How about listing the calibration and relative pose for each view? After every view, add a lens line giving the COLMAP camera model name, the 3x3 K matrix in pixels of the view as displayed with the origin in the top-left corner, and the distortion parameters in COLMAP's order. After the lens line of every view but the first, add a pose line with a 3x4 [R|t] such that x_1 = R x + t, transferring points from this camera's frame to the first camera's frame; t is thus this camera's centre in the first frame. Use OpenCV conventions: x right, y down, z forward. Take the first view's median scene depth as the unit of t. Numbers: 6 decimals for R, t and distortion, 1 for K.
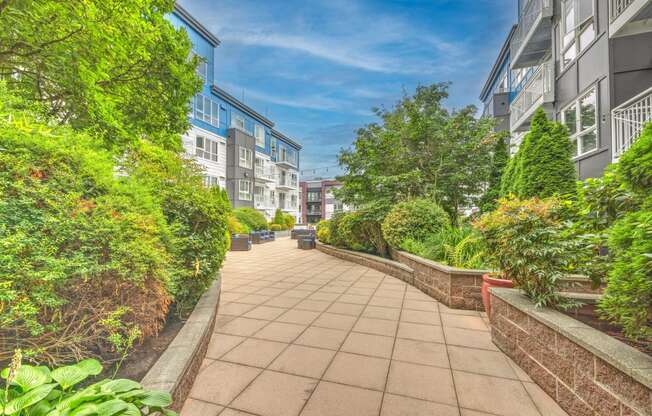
lens RADIAL K [[293.9, 0, 322.5], [0, 293.9, 214.4], [0, 0, 1]] dist [0.002194, 0.000153]
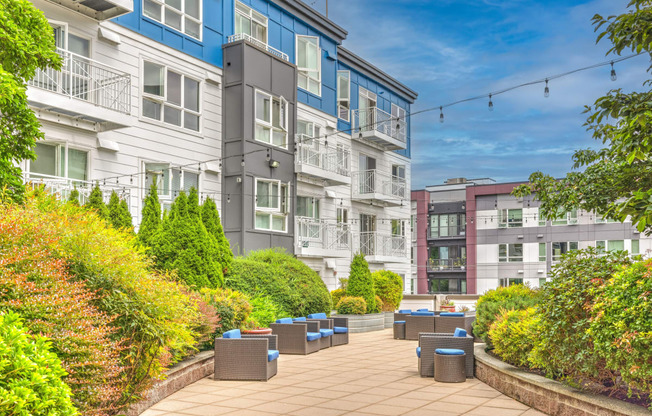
lens RADIAL K [[692.3, 0, 326.9], [0, 692.3, 210.0], [0, 0, 1]] dist [-0.008520, 0.000000]
pose [[0.981049, -0.020609, -0.192662, -0.020003], [0.003522, 0.996060, -0.088616, 0.002269], [0.193729, 0.086258, 0.977256, 0.138244]]
